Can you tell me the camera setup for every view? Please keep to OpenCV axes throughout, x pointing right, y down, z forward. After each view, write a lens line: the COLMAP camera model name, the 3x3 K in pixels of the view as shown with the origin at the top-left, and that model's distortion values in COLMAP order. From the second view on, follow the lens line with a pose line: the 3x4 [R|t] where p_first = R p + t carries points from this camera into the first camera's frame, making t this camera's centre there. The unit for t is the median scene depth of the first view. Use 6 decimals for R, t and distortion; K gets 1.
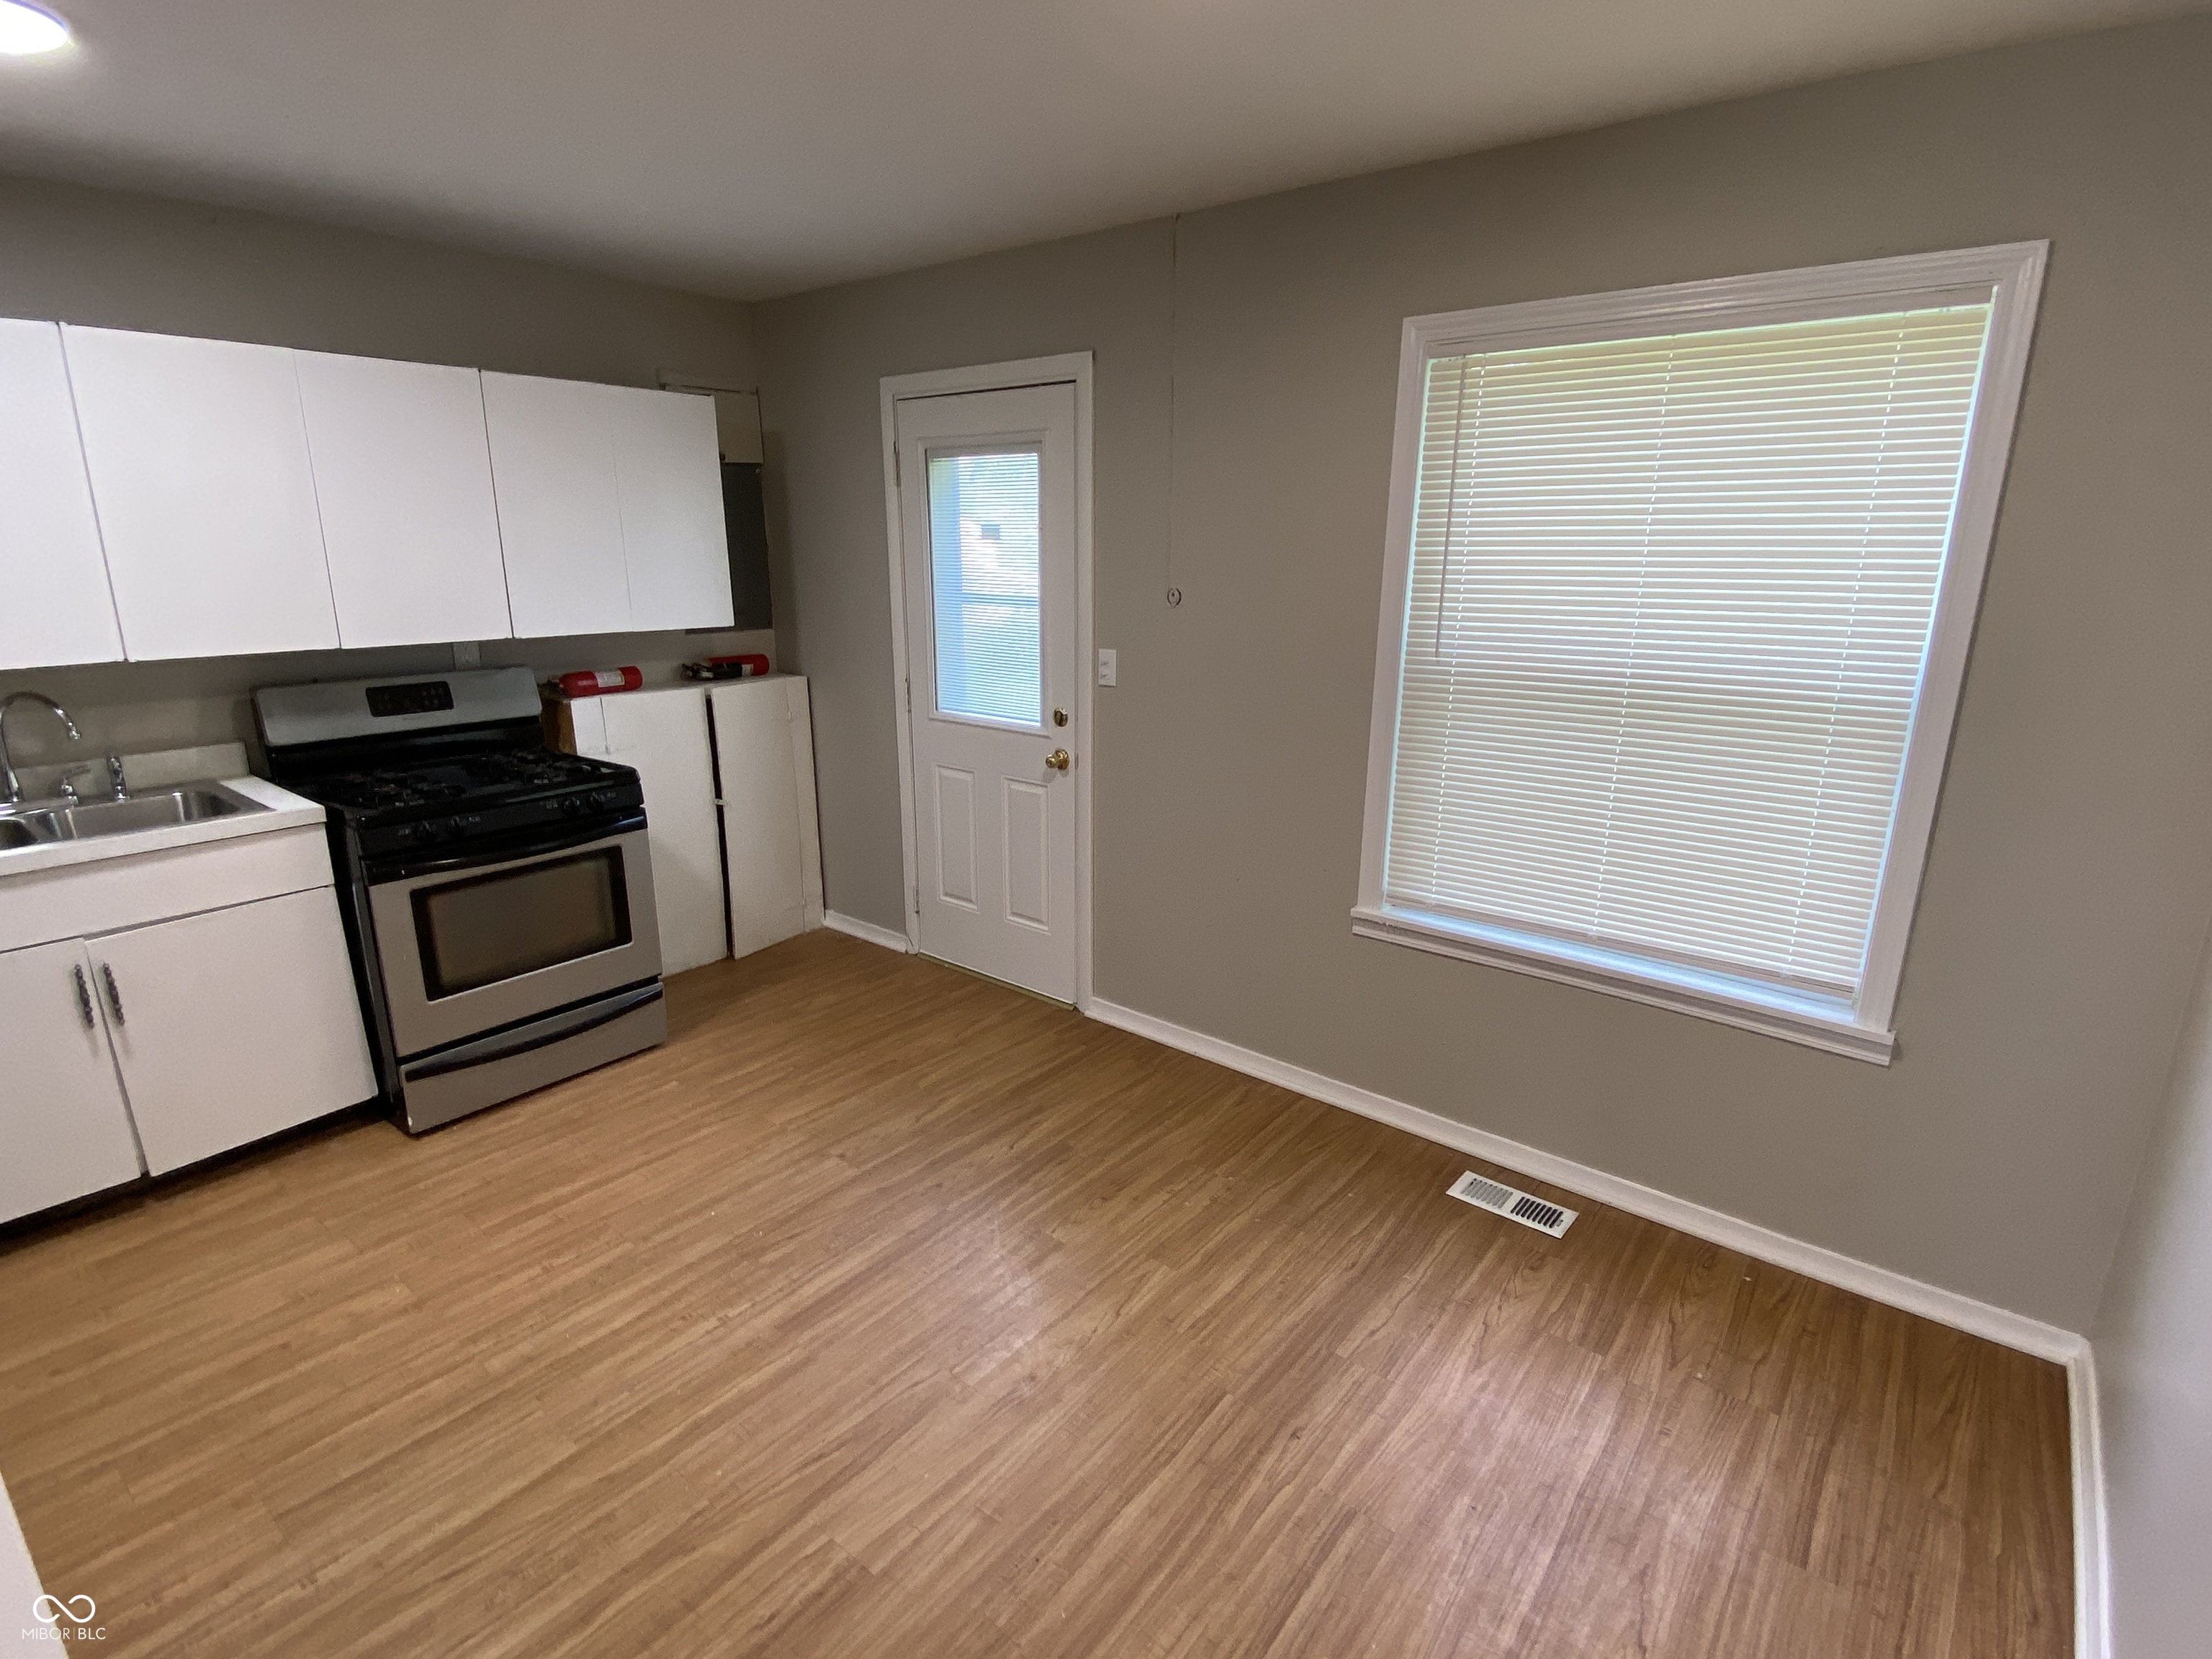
lens RADIAL K [[1114.4, 0, 1115.0], [0, 1114.4, 838.1], [0, 0, 1]] dist [0.054253, -0.002503]
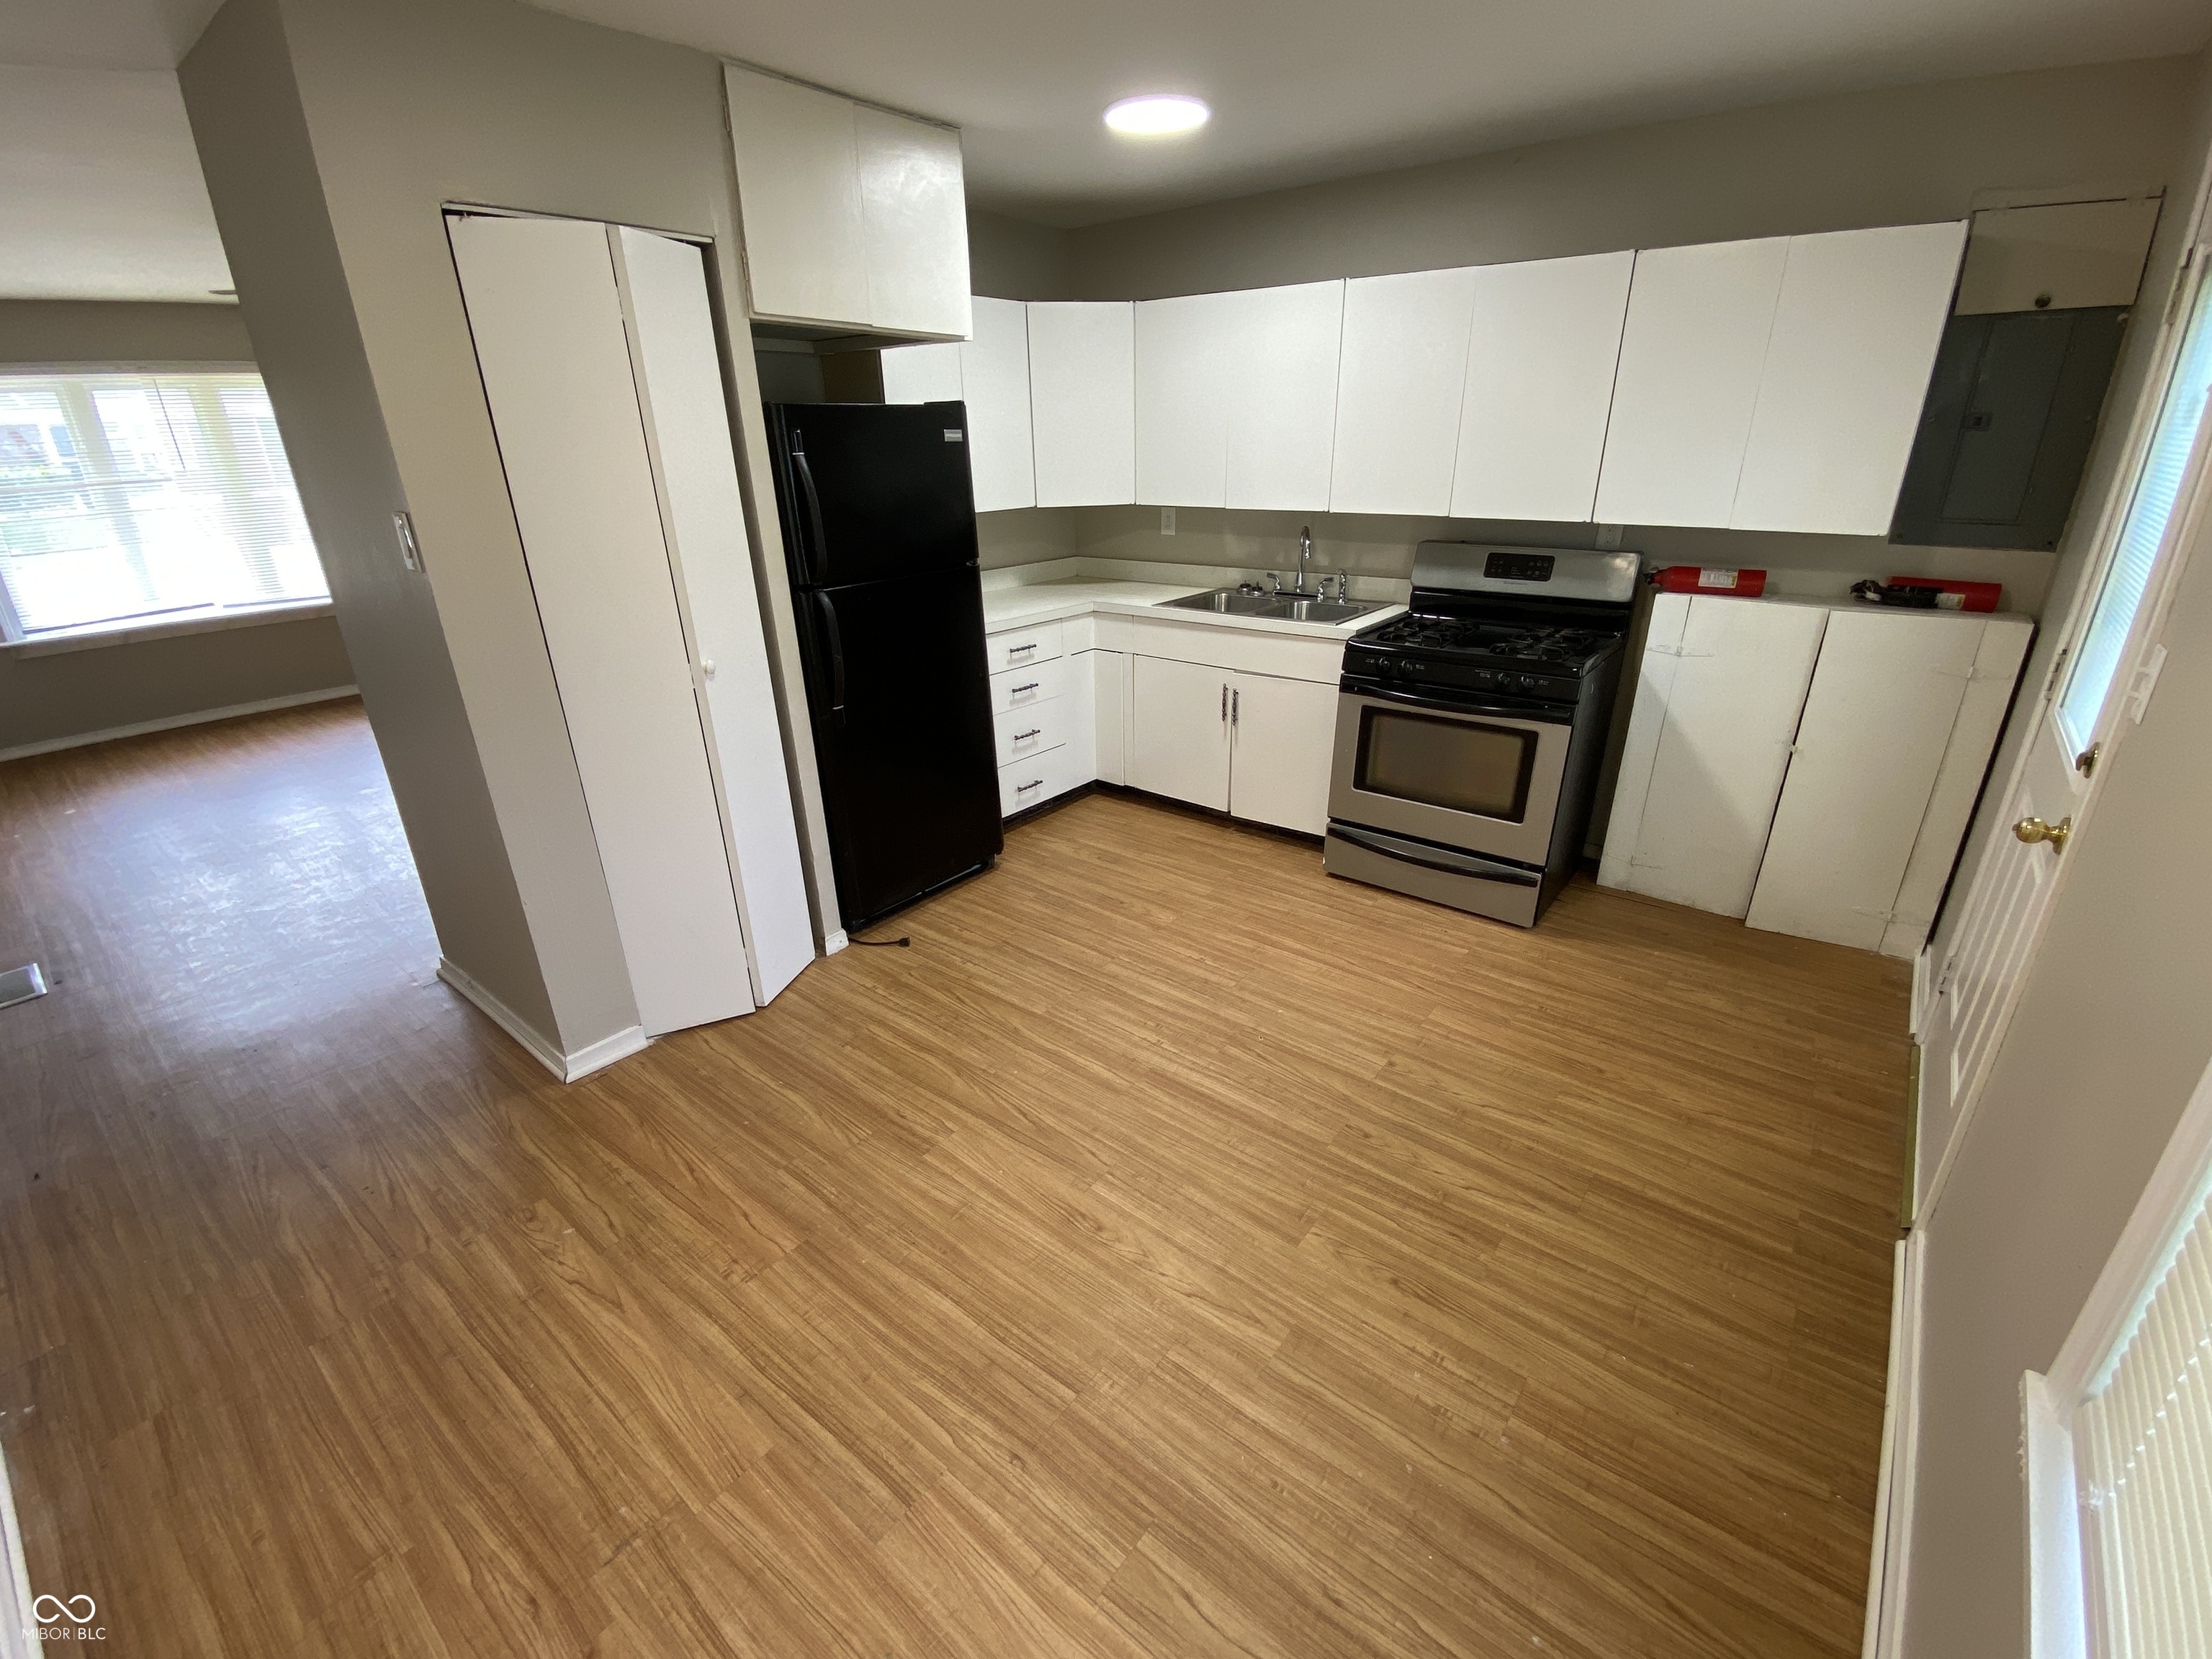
lens RADIAL K [[973.7, 0, 1108.8], [0, 973.7, 835.8], [0, 0, 1]] dist [0.037538, -0.004025]
pose [[-0.008507, 0.385009, -0.922873, 0.601166], [-0.253234, 0.891993, 0.374461, -0.202751], [0.967368, 0.236888, 0.089909, 0.759664]]
